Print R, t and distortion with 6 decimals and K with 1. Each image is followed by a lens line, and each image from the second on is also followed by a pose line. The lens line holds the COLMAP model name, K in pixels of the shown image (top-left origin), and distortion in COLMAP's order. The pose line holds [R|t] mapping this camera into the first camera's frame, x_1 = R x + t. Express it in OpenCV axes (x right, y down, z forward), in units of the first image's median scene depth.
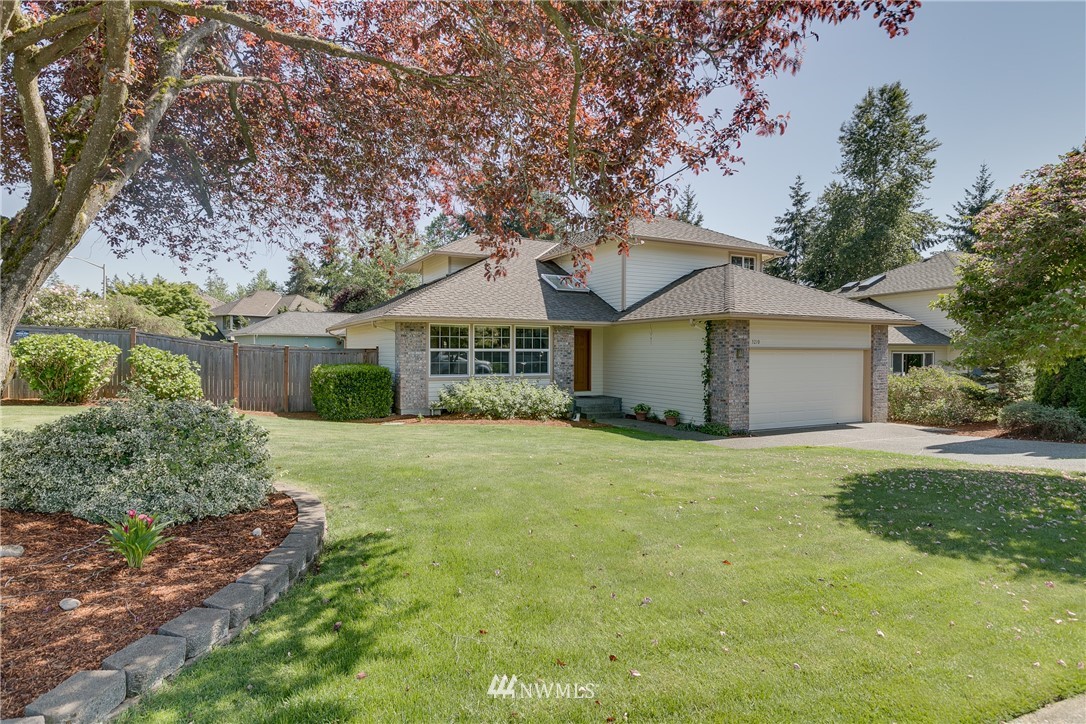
lens RADIAL K [[589.5, 0, 543.6], [0, 589.5, 358.2], [0, 0, 1]] dist [0.014900, -0.013680]
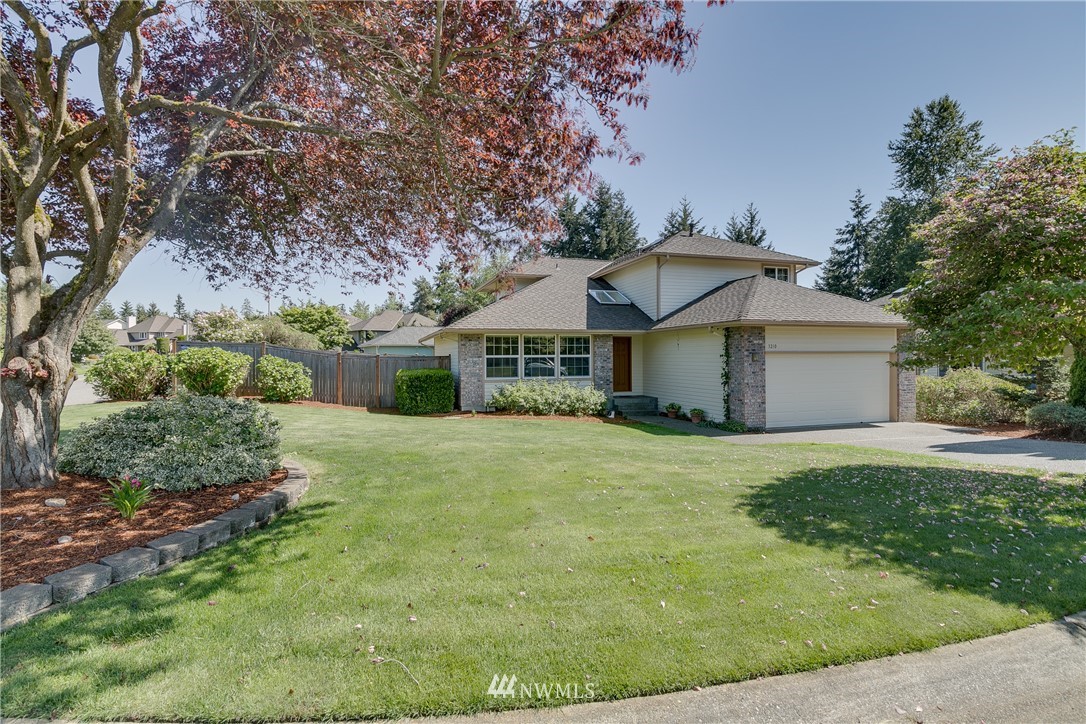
lens RADIAL K [[511.3, 0, 541.6], [0, 511.3, 359.7], [0, 0, 1]] dist [0.007866, -0.009257]
pose [[0.984761, -0.008857, -0.173686, 0.098192], [0.007702, 0.999944, -0.007321, 0.000664], [0.173741, 0.005871, 0.984774, -0.001181]]
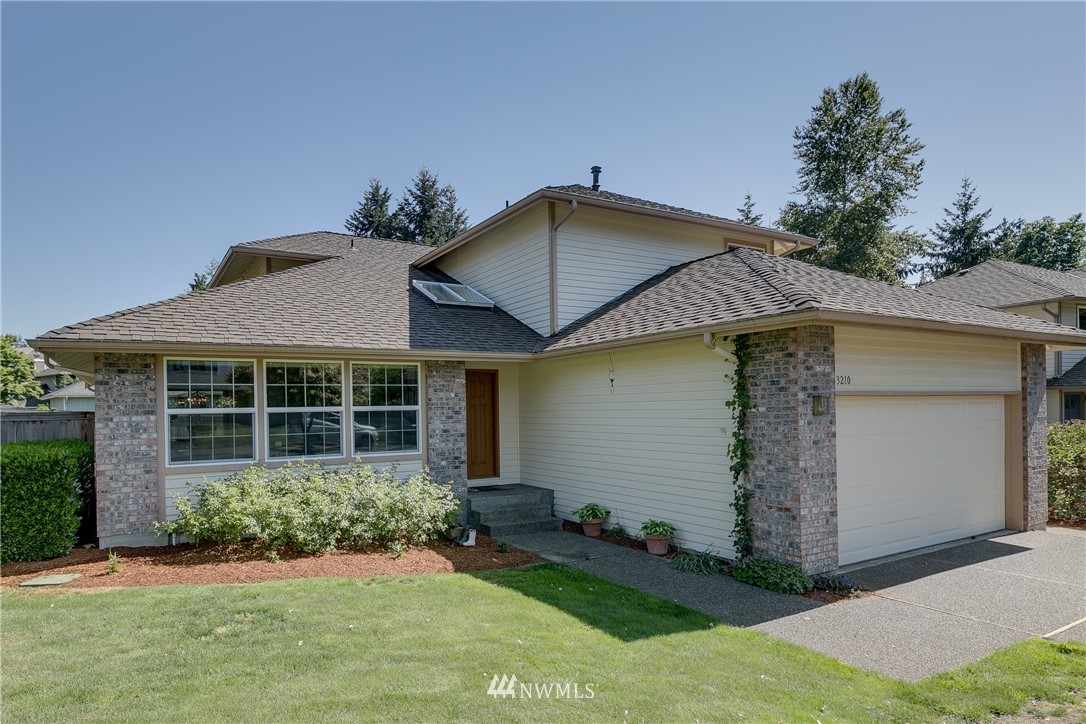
lens RADIAL K [[609.6, 0, 462.1], [0, 609.6, 414.5], [0, 0, 1]] dist [-0.005247, -0.001137]
pose [[0.999769, -0.020324, 0.006949, 0.049298], [0.020365, 0.999775, -0.005964, -0.003370], [-0.006826, 0.006104, 0.999958, 0.486983]]
